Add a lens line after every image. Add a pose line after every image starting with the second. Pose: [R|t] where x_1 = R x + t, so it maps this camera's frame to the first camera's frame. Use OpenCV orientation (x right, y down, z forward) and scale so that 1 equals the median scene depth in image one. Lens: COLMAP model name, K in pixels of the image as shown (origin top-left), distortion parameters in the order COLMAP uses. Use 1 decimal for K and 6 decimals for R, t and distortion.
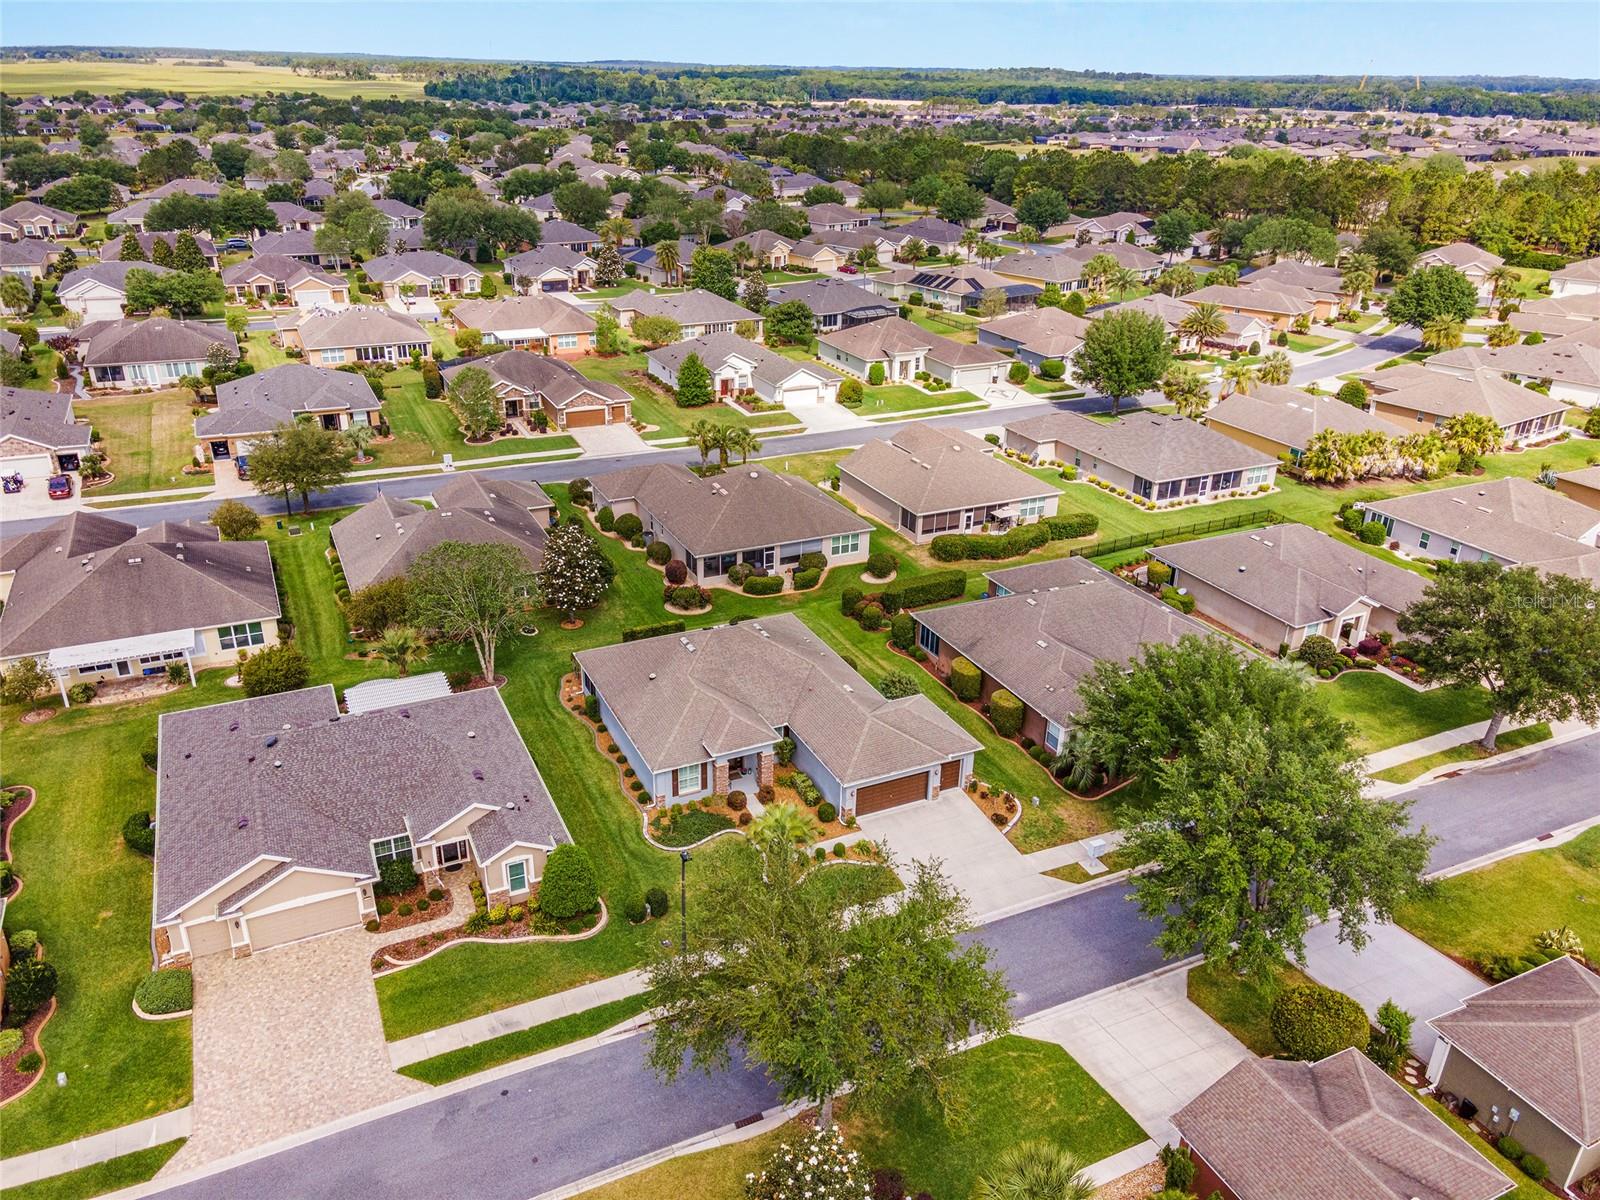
lens RADIAL K [[1156.1, 0, 791.7], [0, 1156.1, 614.4], [0, 0, 1]] dist [0.031613, 0.009796]
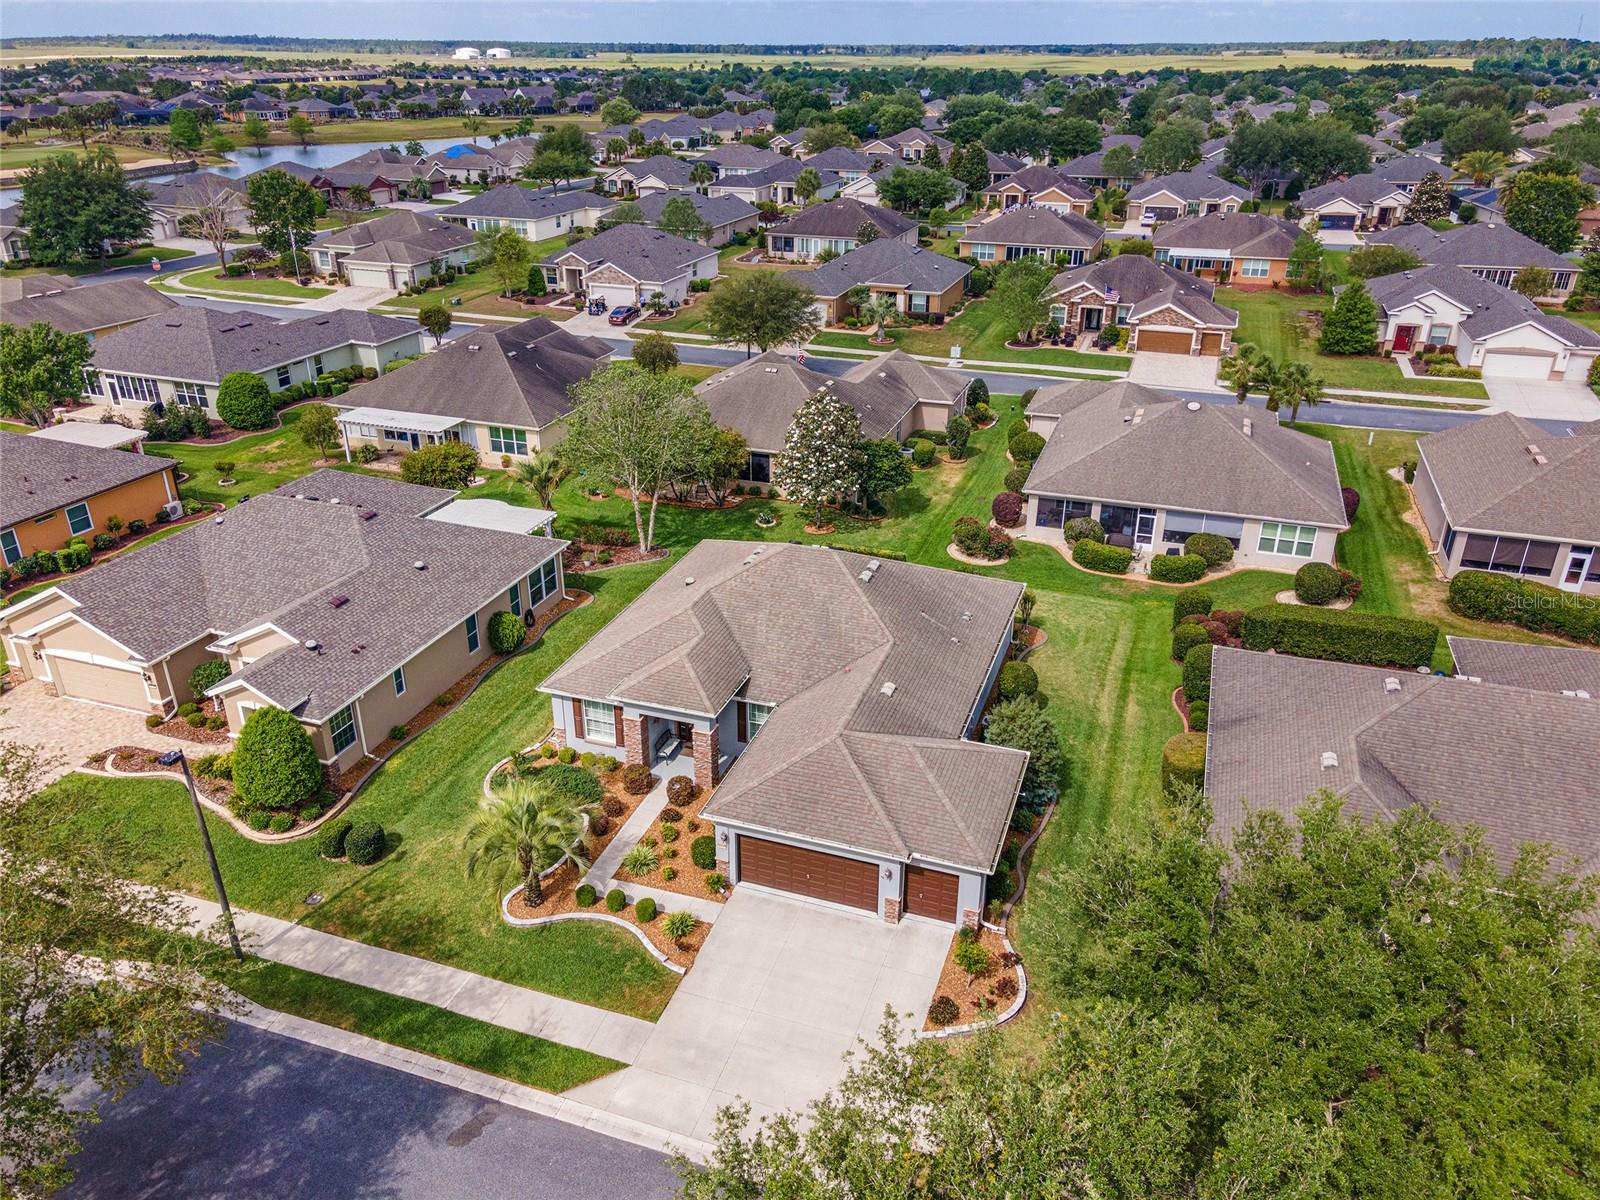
lens RADIAL K [[1167.1, 0, 800.0], [0, 1167.1, 600.0], [0, 0, 1]] dist [0.003792, 0.059680]
pose [[0.712819, 0.283995, -0.641277, 0.259393], [-0.288354, 0.952166, 0.101152, -0.017349], [0.639329, 0.112812, 0.760613, 0.348577]]
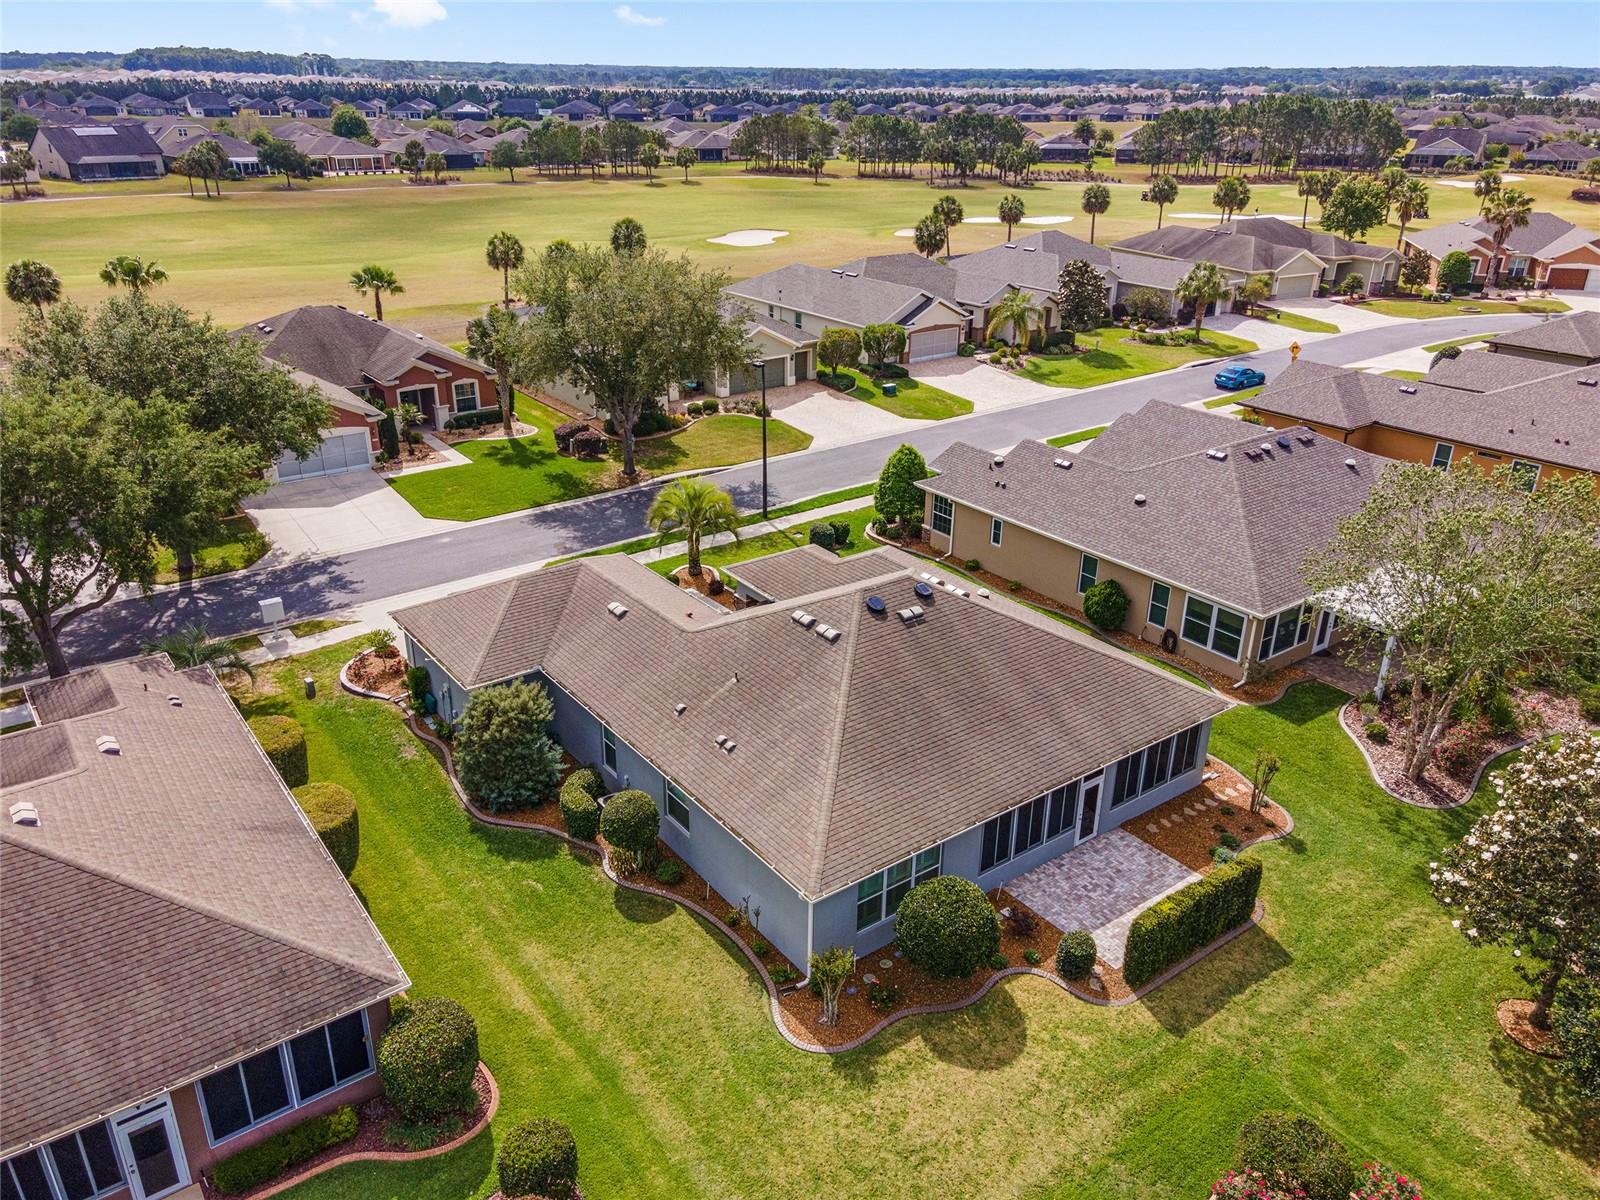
lens RADIAL K [[1196.6, 0, 797.0], [0, 1196.6, 599.1], [0, 0, 1]] dist [0.008678, 0.056243]
pose [[-0.981098, 0.053532, -0.185960, 0.047363], [-0.105268, 0.658708, 0.744999, -0.239908], [0.162375, 0.750492, -0.640622, 0.918523]]
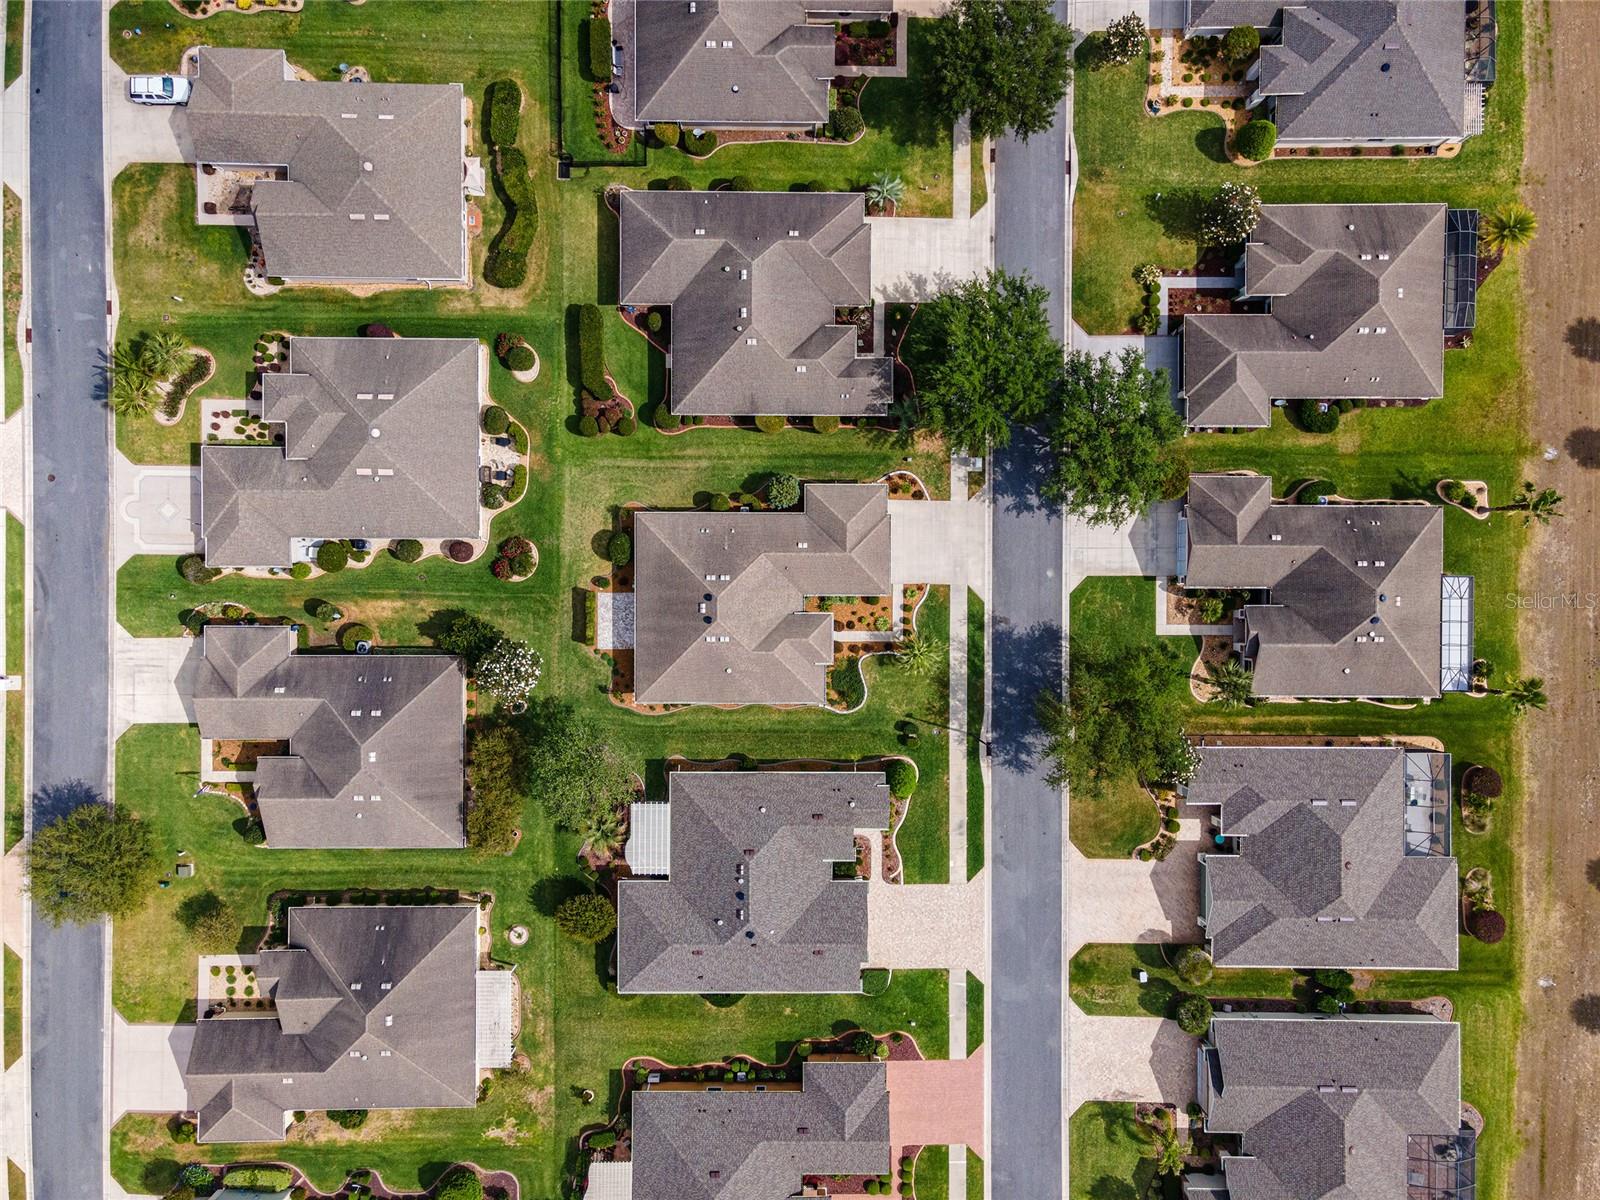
lens RADIAL K [[1196.6, 0, 797.0], [0, 1196.6, 599.1], [0, 0, 1]] dist [0.008678, 0.056243]
pose [[0.431313, -0.901883, -0.023992, 0.015708], [0.381806, 0.158370, 0.910573, -0.817966], [-0.817431, -0.401902, 0.412652, 0.268673]]
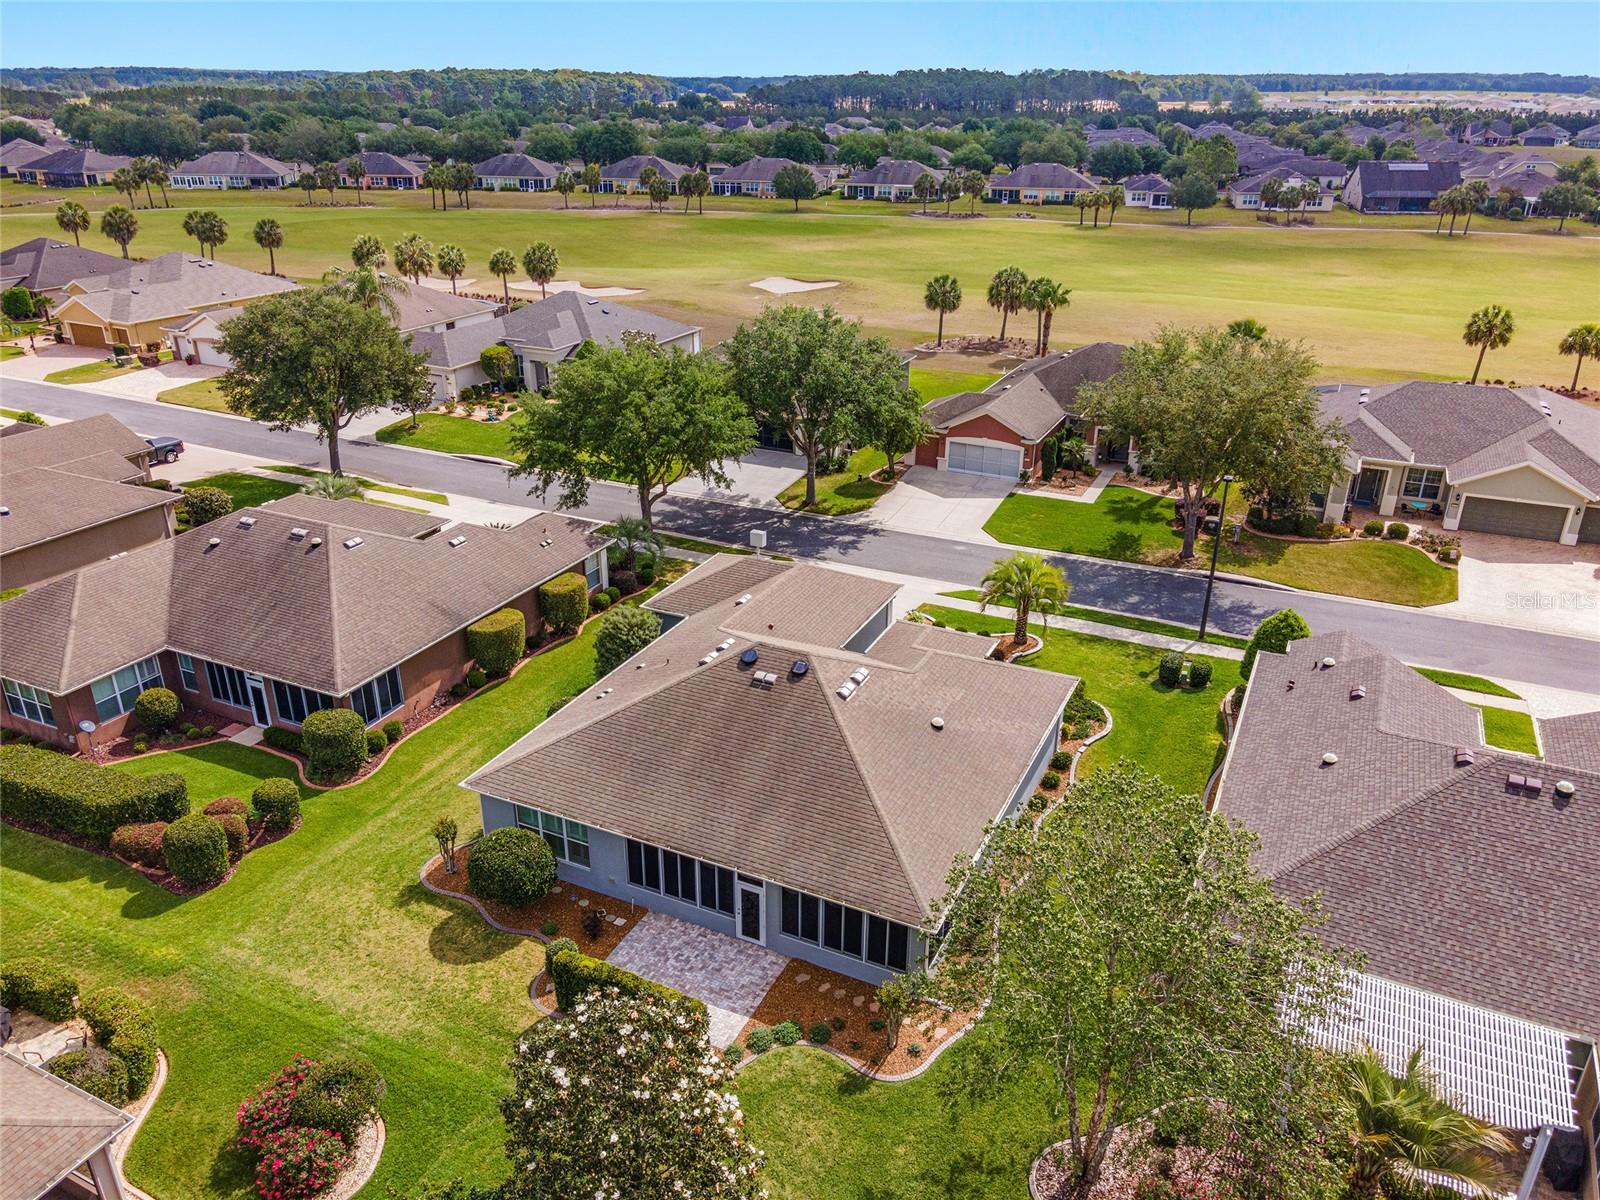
lens RADIAL K [[1156.1, 0, 791.7], [0, 1156.1, 614.4], [0, 0, 1]] dist [0.031613, 0.009796]
pose [[-0.622558, -0.343003, 0.703399, -0.296405], [0.322011, 0.706931, 0.629728, -0.229398], [-0.713253, 0.618545, -0.329655, 0.813000]]
